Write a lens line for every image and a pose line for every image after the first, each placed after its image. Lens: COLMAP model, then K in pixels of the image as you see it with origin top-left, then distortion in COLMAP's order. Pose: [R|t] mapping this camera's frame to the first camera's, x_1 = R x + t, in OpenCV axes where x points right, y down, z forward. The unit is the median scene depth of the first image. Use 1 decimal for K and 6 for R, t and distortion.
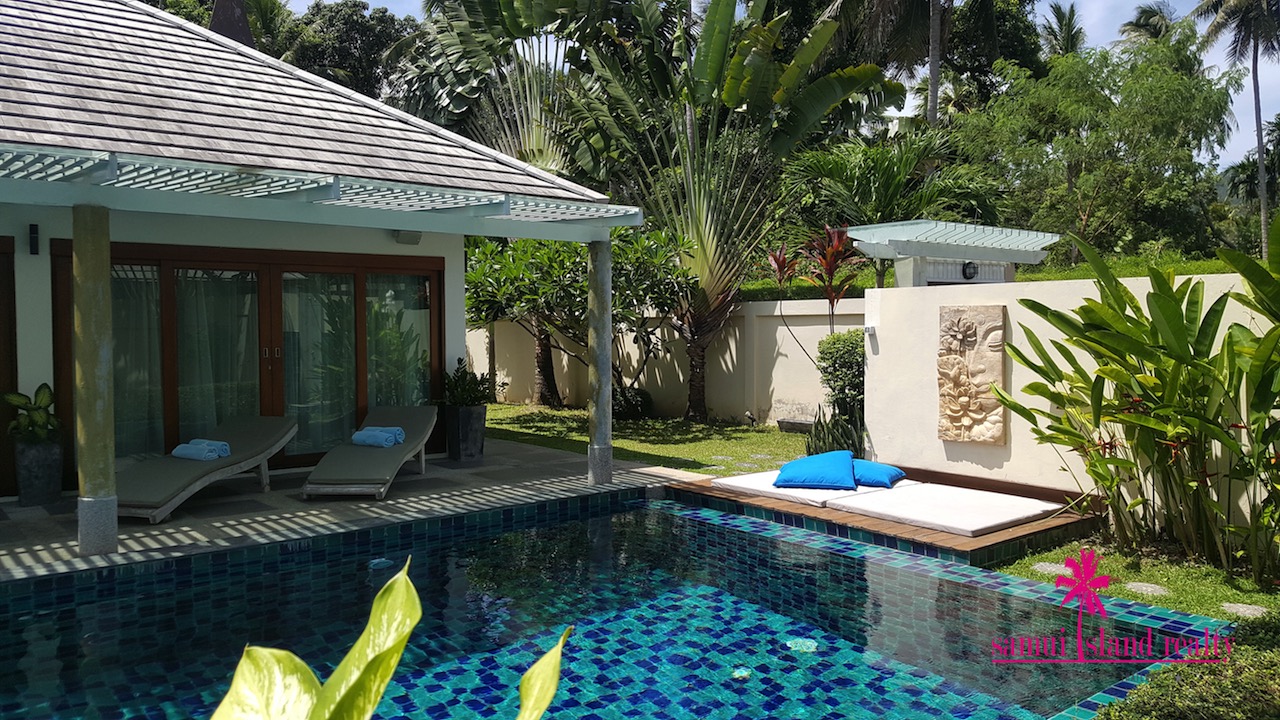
lens RADIAL K [[898.5, 0, 643.4], [0, 898.5, 370.6], [0, 0, 1]] dist [0.083297, -0.000504]
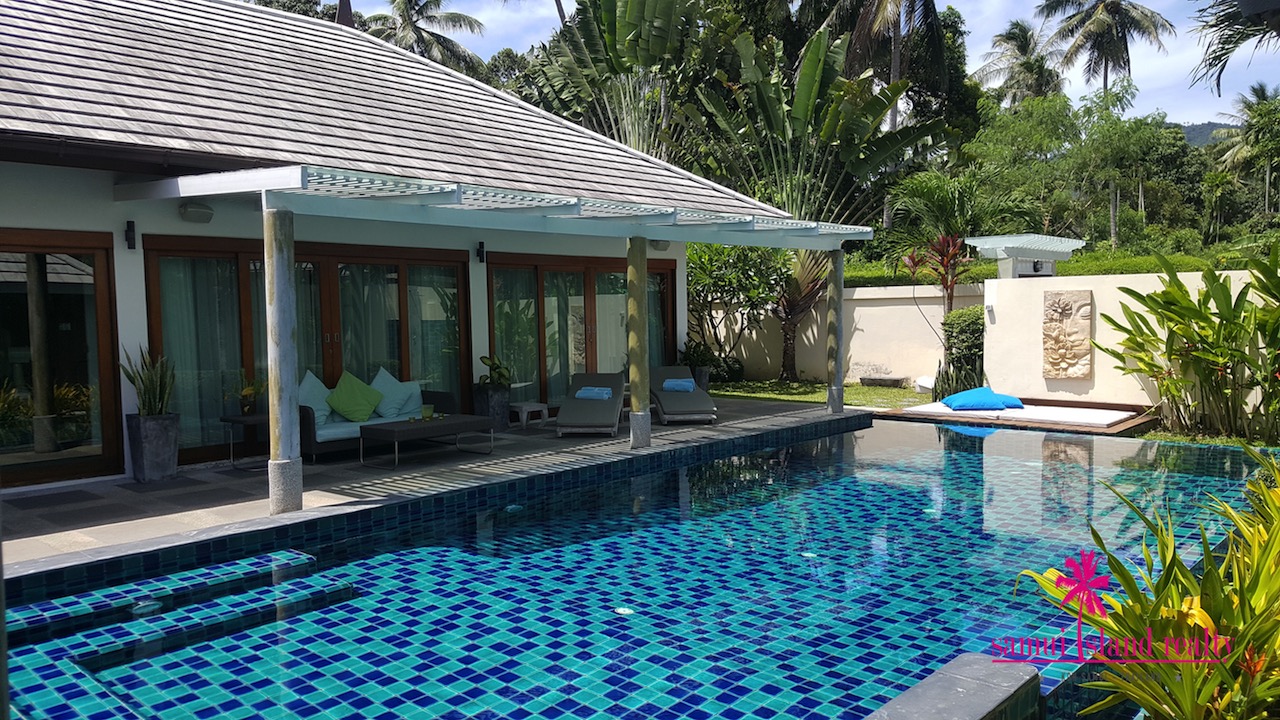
lens RADIAL K [[958.9, 0, 640.0], [0, 958.9, 360.0], [0, 0, 1]] dist [0.090977, -0.005089]
pose [[0.985576, -0.021291, 0.167890, -0.628462], [0.021074, 0.999773, 0.003076, 0.026309], [-0.167917, 0.000506, 0.985801, -0.512246]]
